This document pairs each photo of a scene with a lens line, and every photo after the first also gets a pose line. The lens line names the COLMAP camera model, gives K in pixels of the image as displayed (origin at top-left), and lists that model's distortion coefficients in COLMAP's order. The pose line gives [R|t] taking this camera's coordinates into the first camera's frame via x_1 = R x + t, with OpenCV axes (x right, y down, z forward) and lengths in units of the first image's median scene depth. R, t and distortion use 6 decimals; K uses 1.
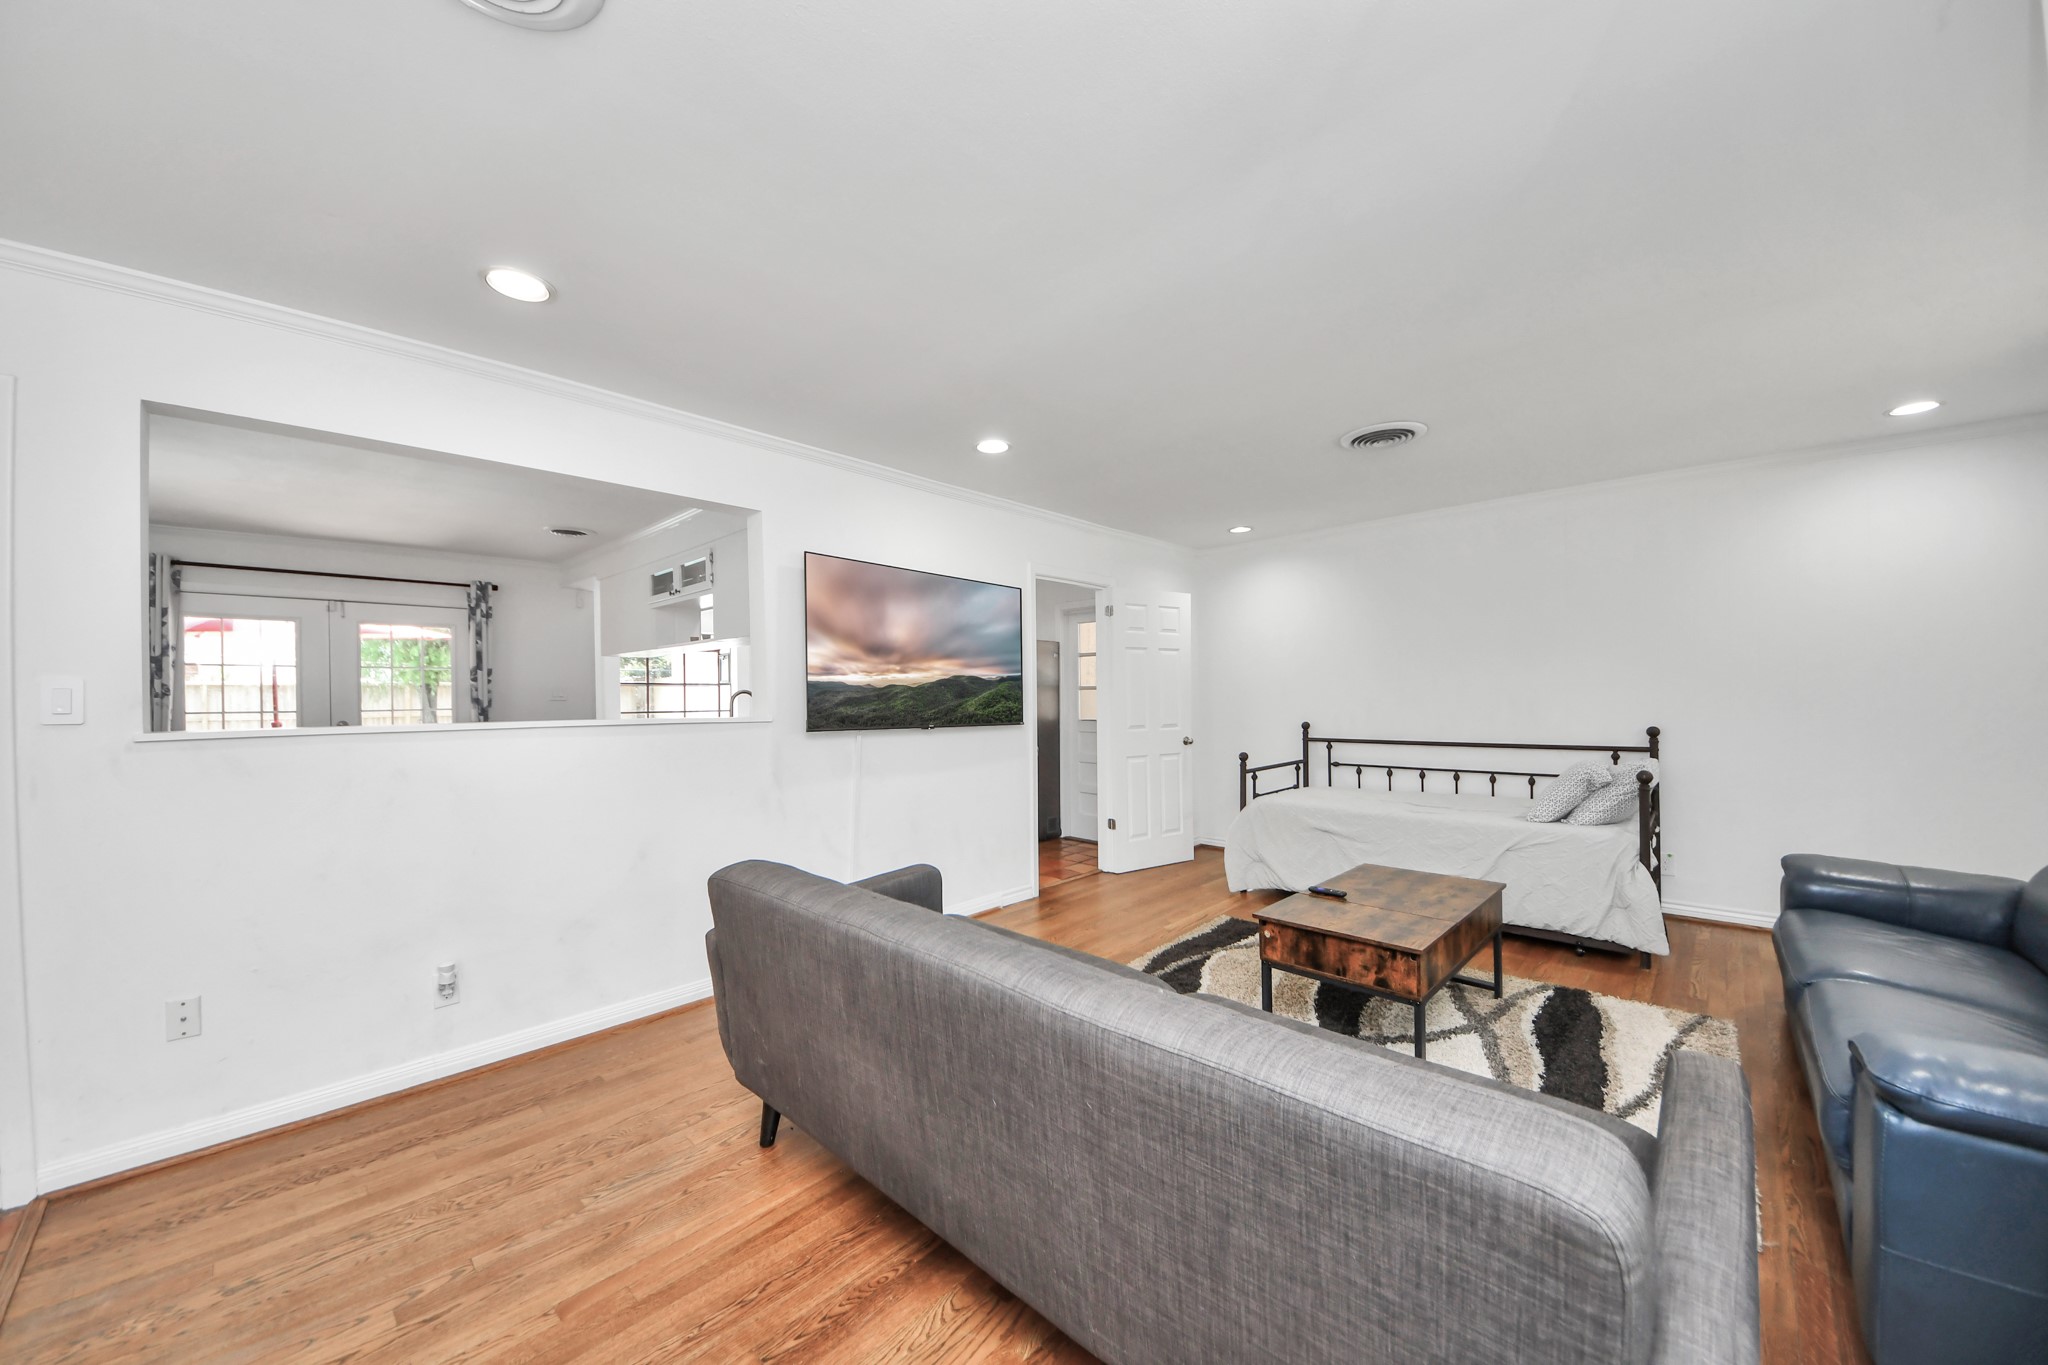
lens RADIAL K [[712.2, 0, 1021.7], [0, 712.2, 703.2], [0, 0, 1]] dist [0.023953, -0.011621]
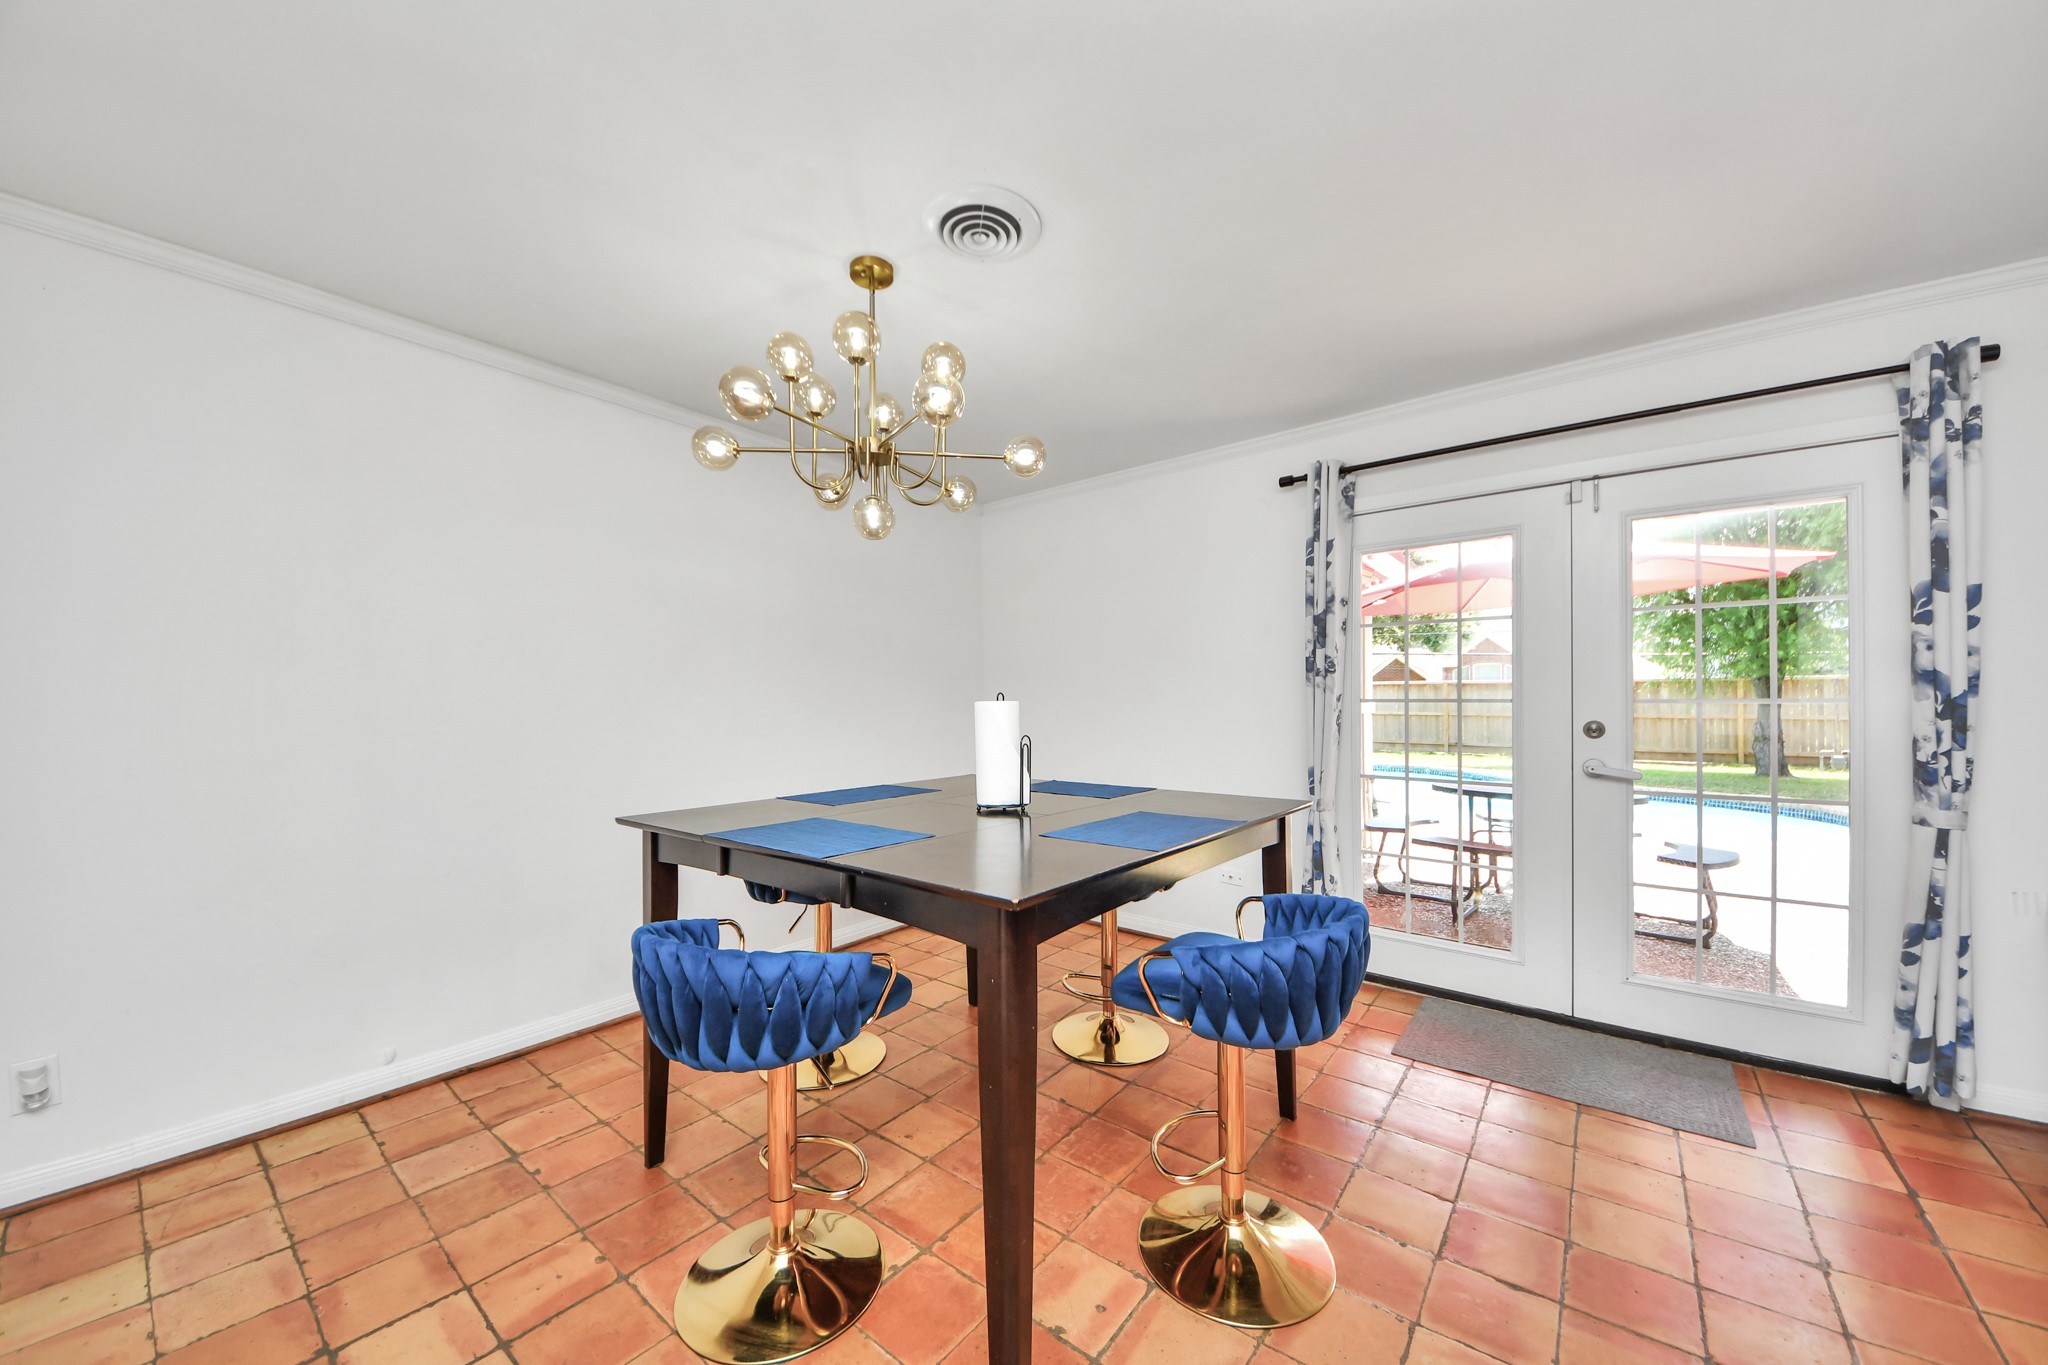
lens RADIAL K [[712.2, 0, 1021.7], [0, 712.2, 703.2], [0, 0, 1]] dist [0.023953, -0.011621]
pose [[0.079001, 0.002820, -0.996871, -0.440598], [-0.013532, 0.999907, 0.001756, 0.015126], [0.996783, 0.013351, 0.079032, 0.525864]]
